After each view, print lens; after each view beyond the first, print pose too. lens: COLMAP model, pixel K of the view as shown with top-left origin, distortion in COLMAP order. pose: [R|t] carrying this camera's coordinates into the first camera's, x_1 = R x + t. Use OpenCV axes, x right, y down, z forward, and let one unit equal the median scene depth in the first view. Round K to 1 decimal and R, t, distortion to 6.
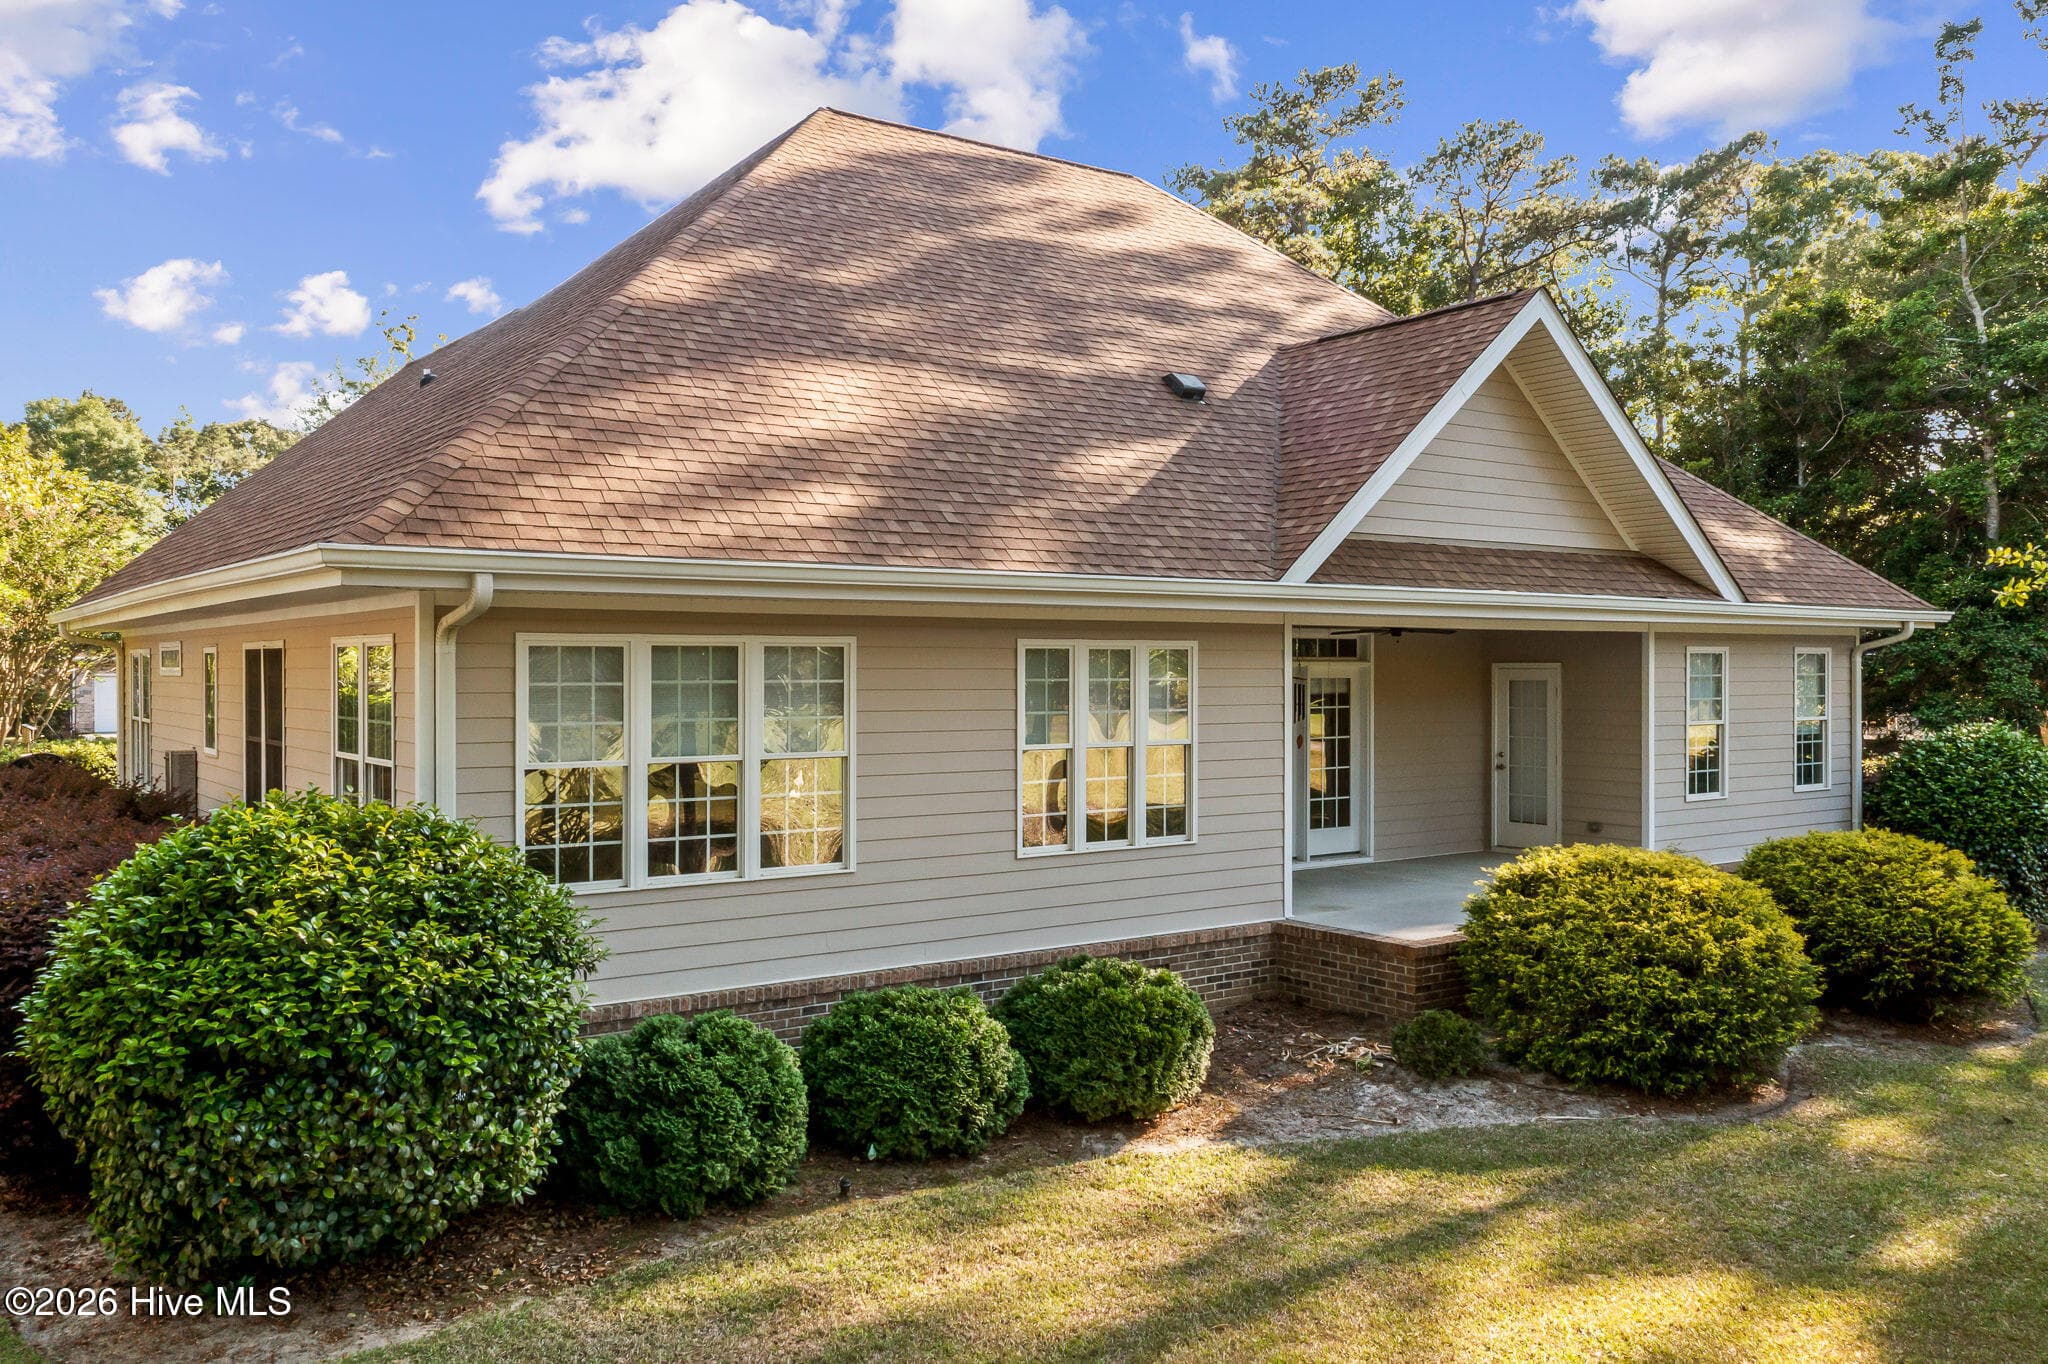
lens RADIAL K [[1614.7, 0, 1024.3], [0, 1614.7, 663.7], [0, 0, 1]] dist [-0.006666, 0.004318]
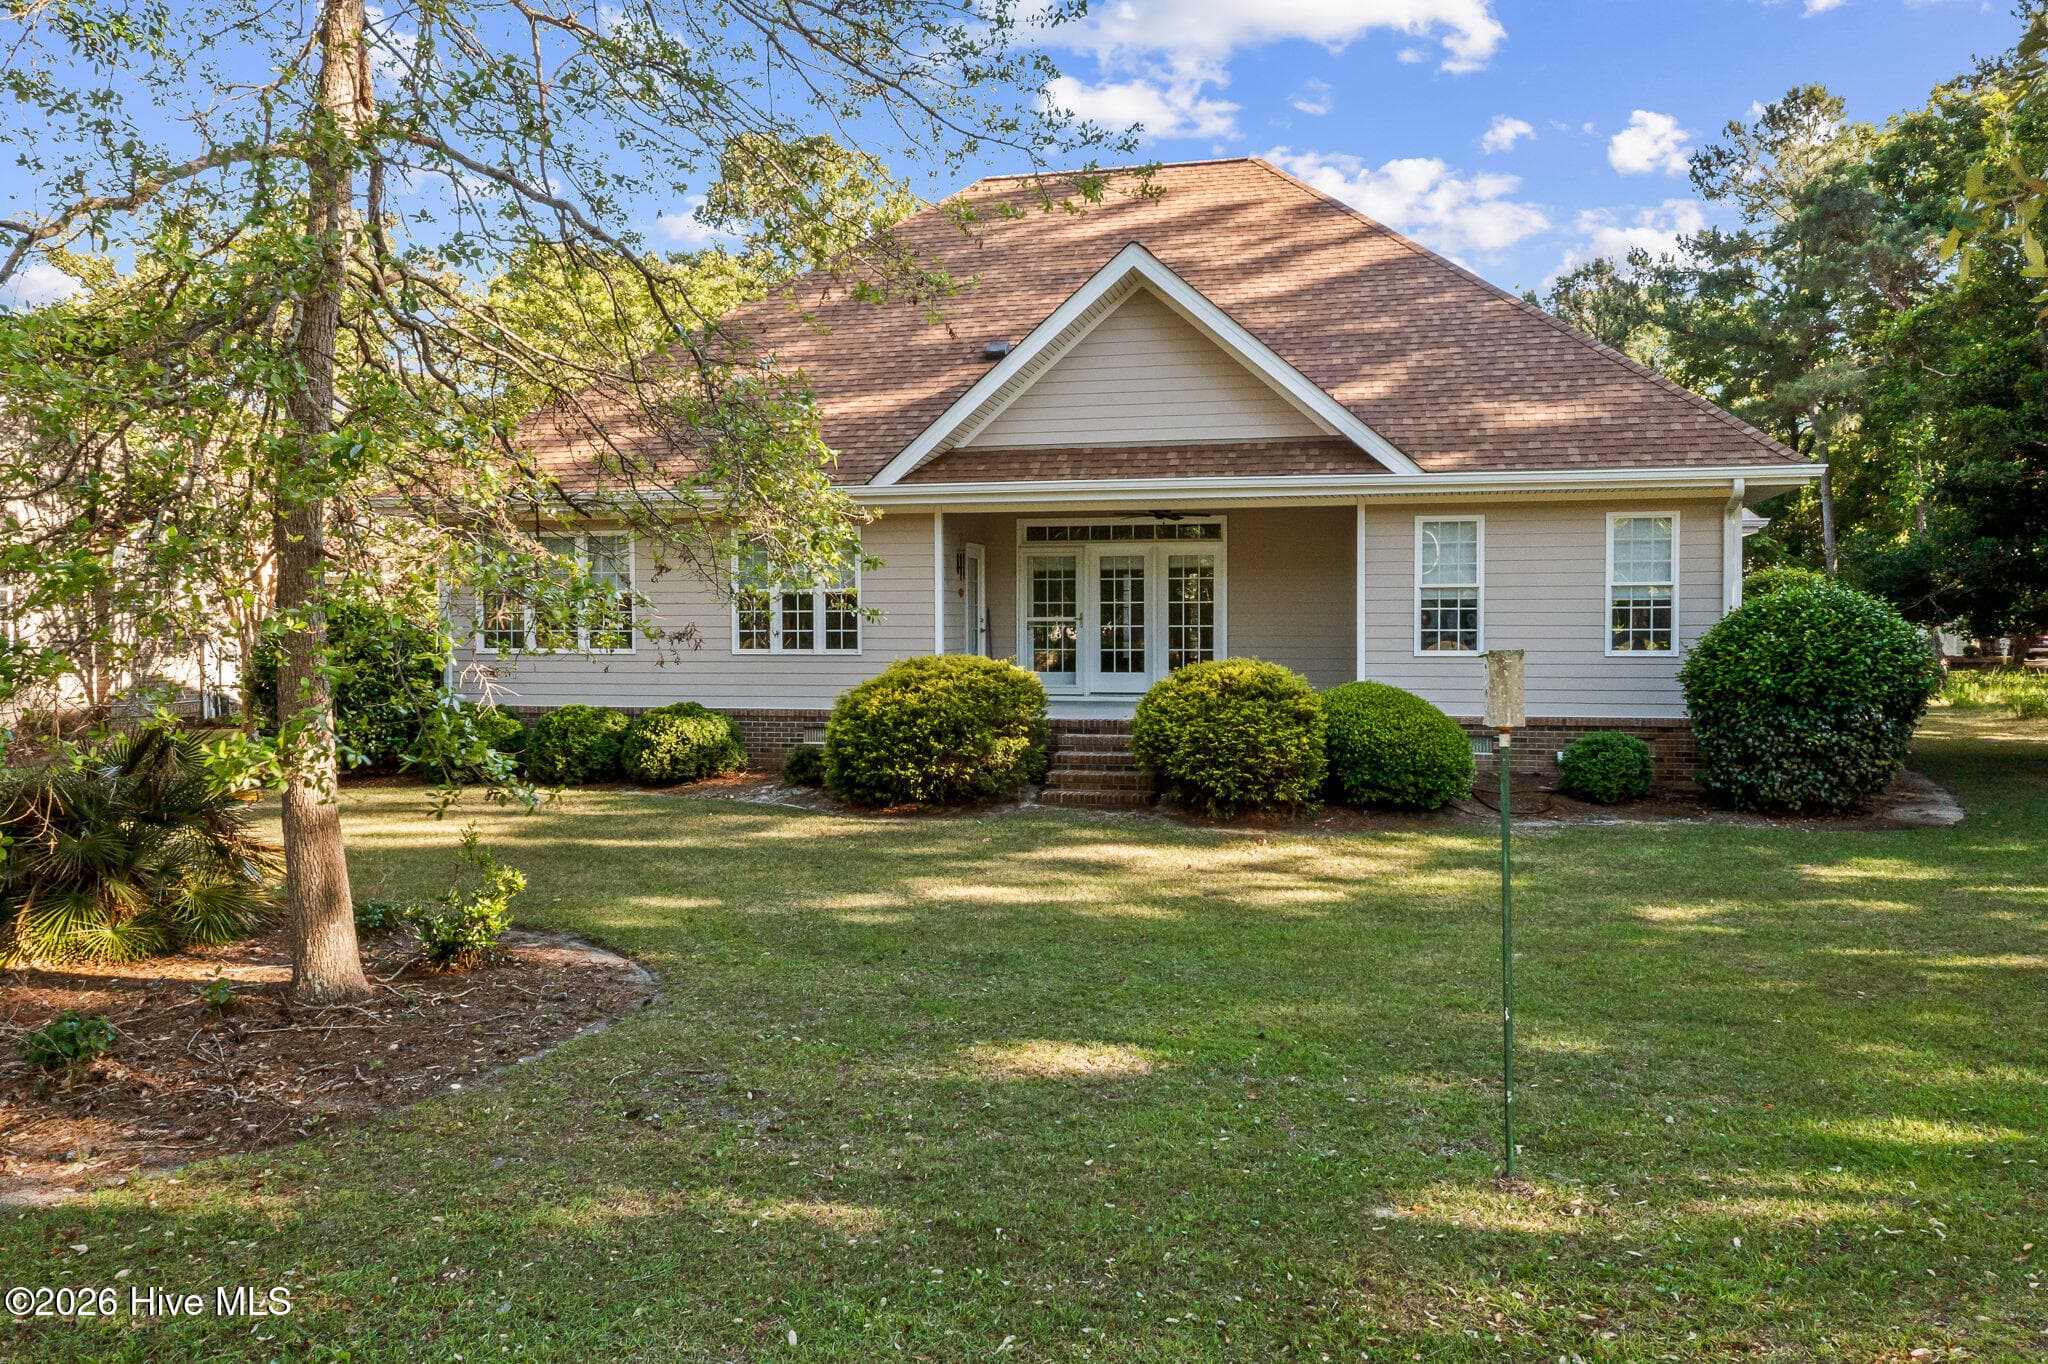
lens RADIAL K [[1614.7, 0, 1024.3], [0, 1614.7, 663.7], [0, 0, 1]] dist [-0.006666, 0.004318]
pose [[0.647165, 0.020873, -0.762064, 1.160817], [0.002985, 0.999548, 0.029913, 0.060511], [0.762344, -0.021633, 0.646810, 0.085970]]
